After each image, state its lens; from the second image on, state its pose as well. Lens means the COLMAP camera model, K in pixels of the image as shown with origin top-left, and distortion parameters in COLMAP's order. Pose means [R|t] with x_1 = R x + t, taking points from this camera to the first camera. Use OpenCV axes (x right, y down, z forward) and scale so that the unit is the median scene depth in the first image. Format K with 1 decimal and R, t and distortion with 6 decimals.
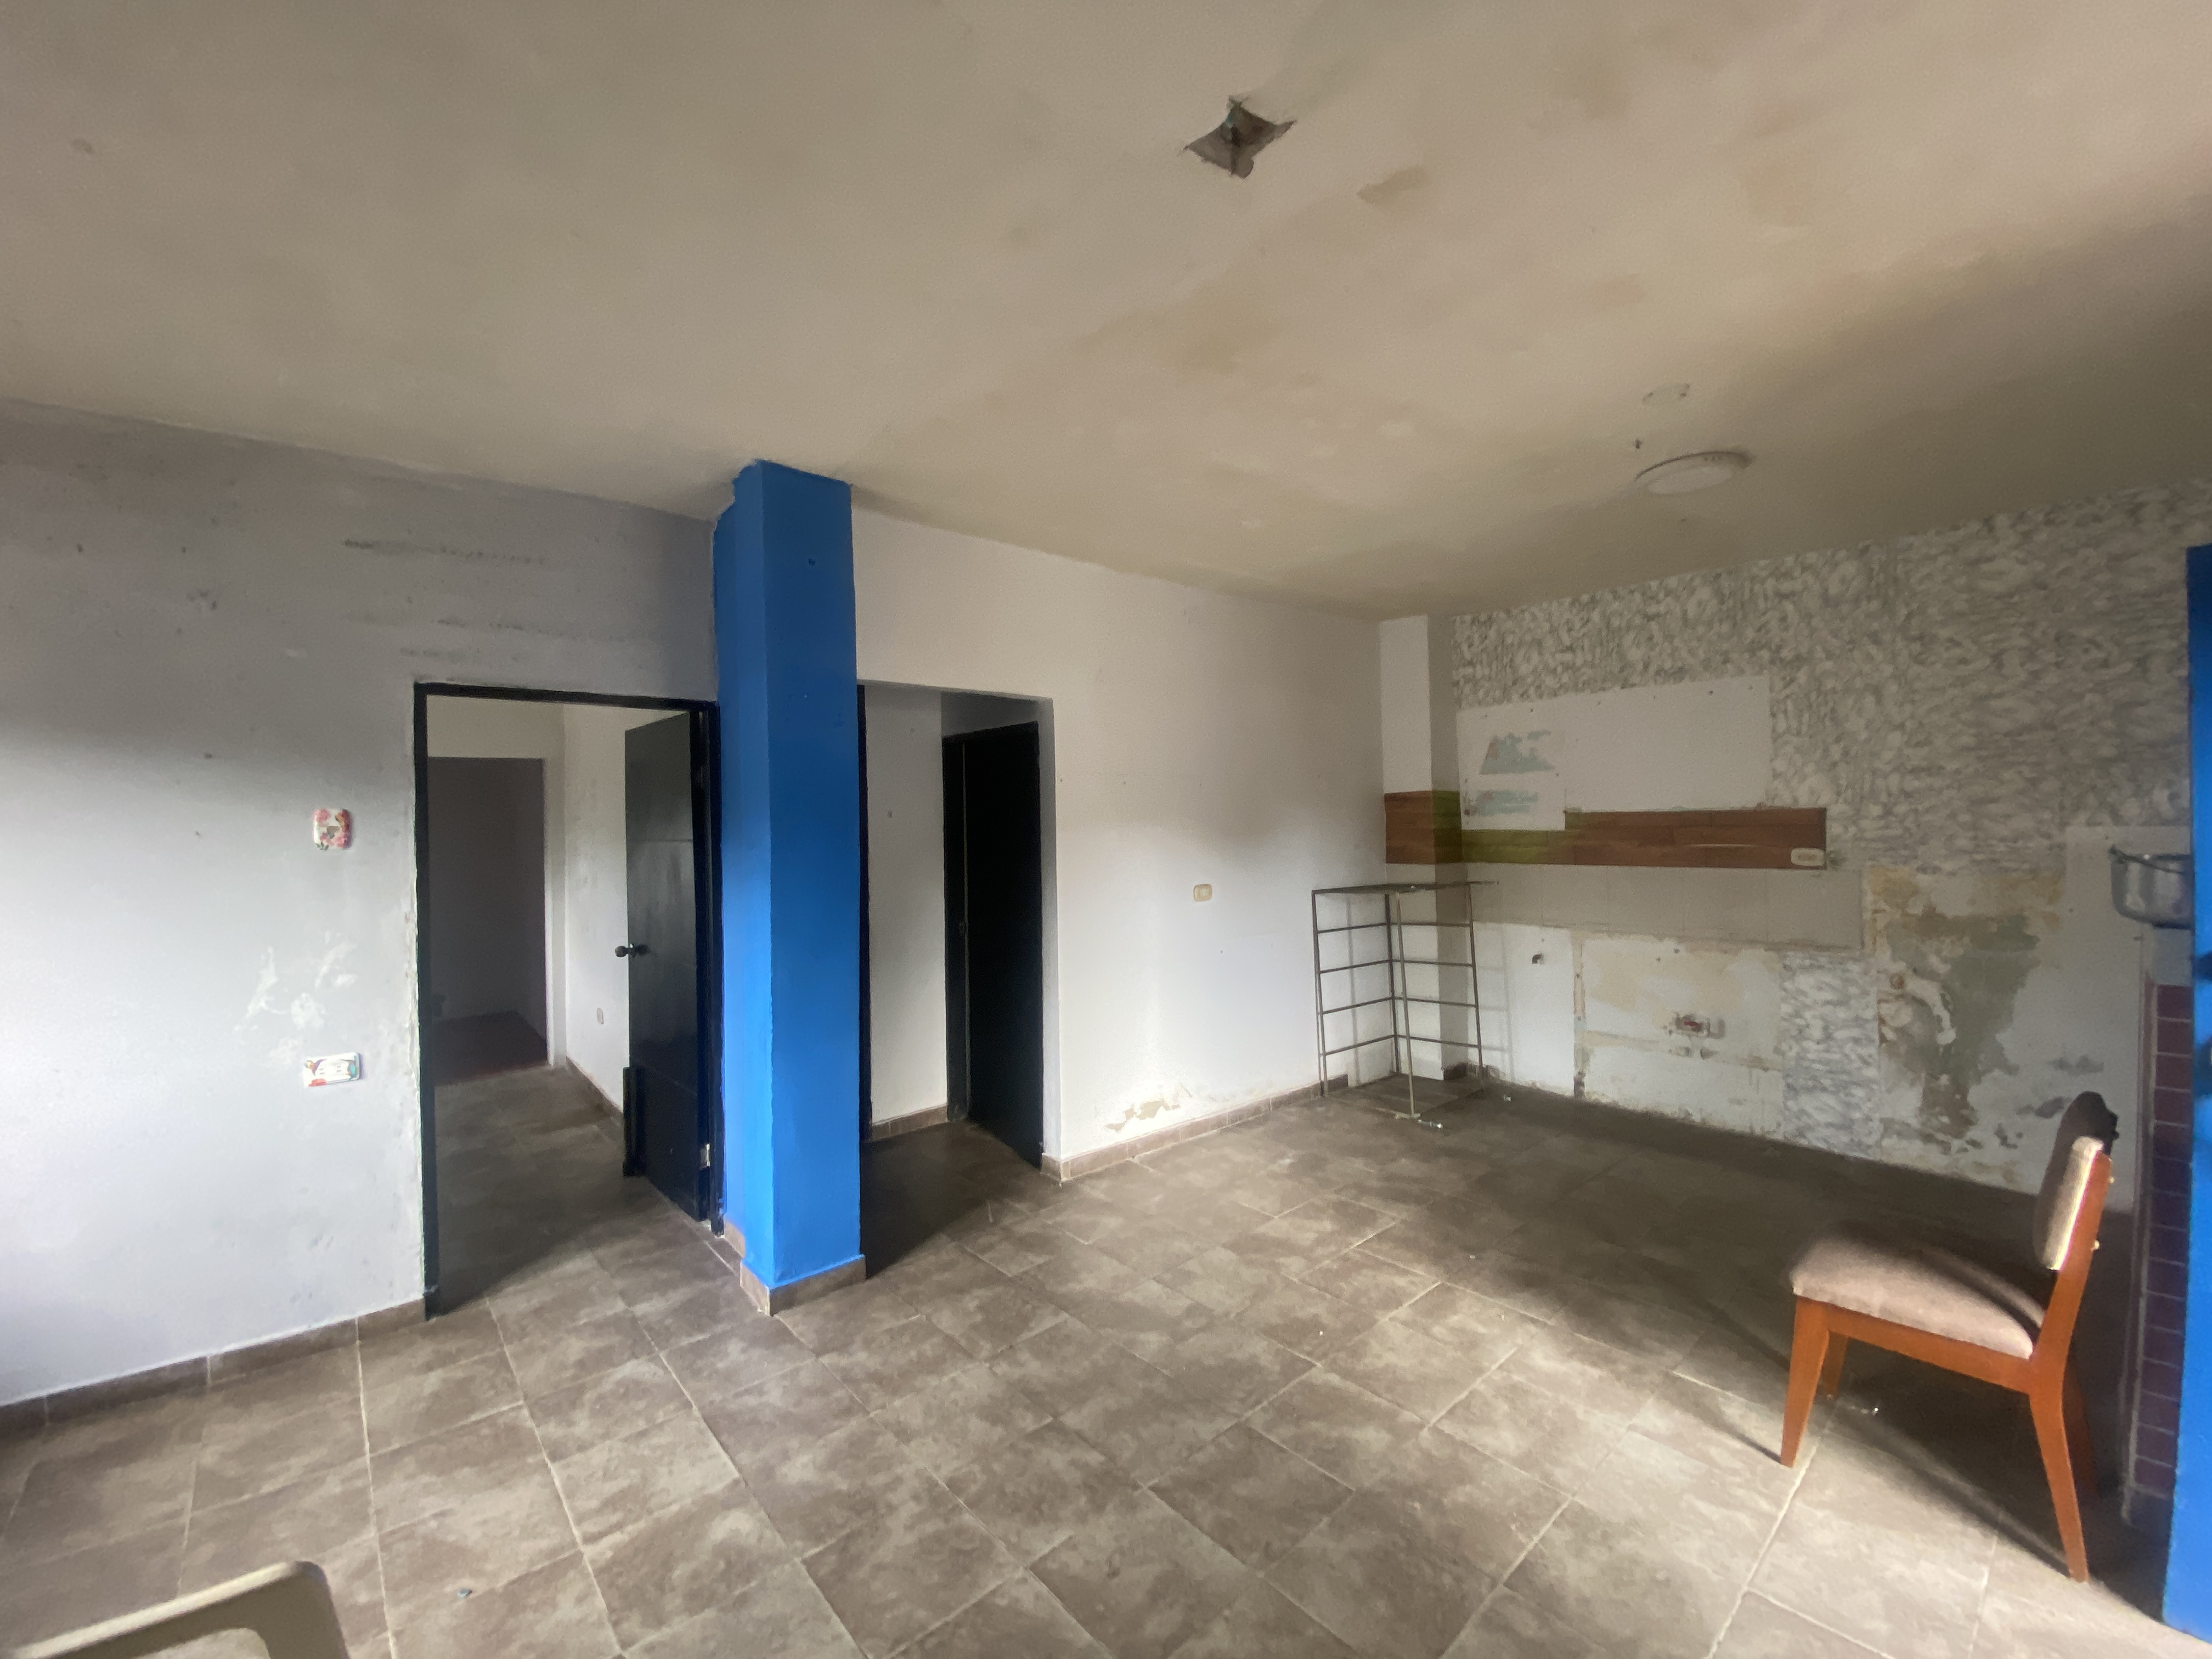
lens RADIAL K [[896.5, 0, 1103.3], [0, 896.5, 830.4], [0, 0, 1]] dist [0.000066, -0.012092]
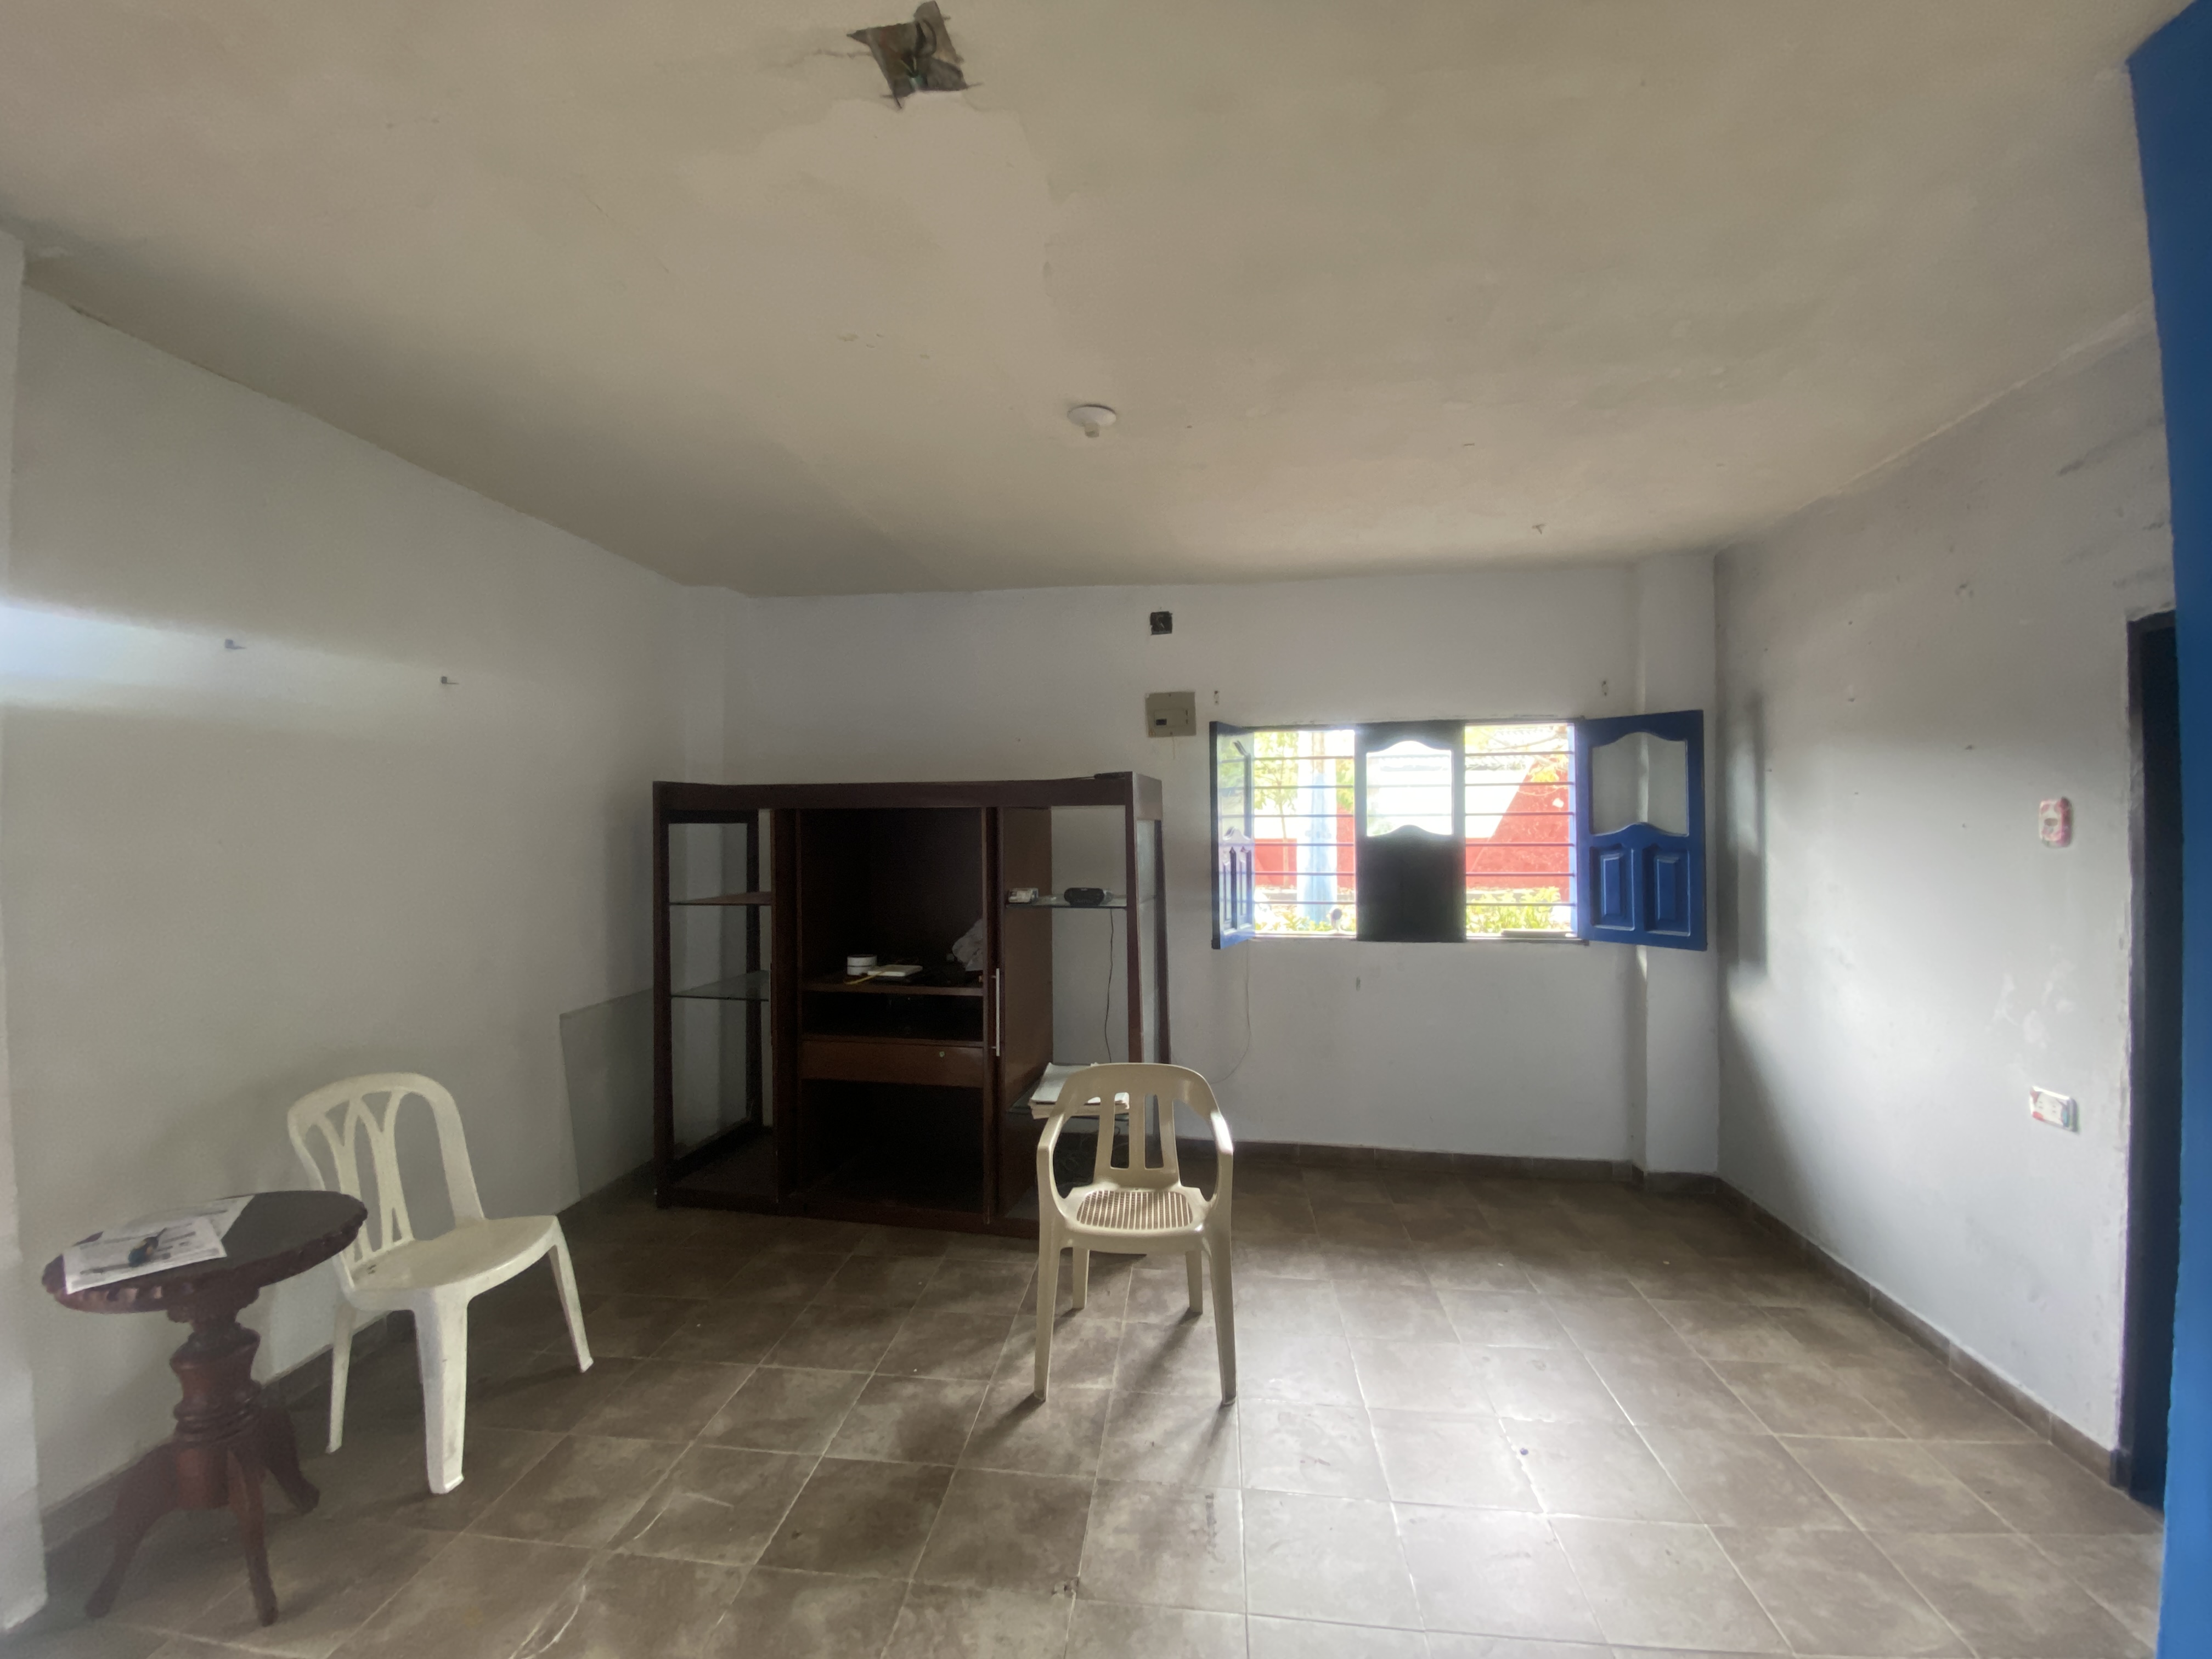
lens RADIAL K [[896.5, 0, 1103.3], [0, 896.5, 830.4], [0, 0, 1]] dist [0.000066, -0.012092]
pose [[-0.737818, 0.015551, -0.674820, 0.360907], [0.010047, 0.999877, 0.012057, -0.012531], [0.674925, 0.002116, -0.737883, 1.036876]]
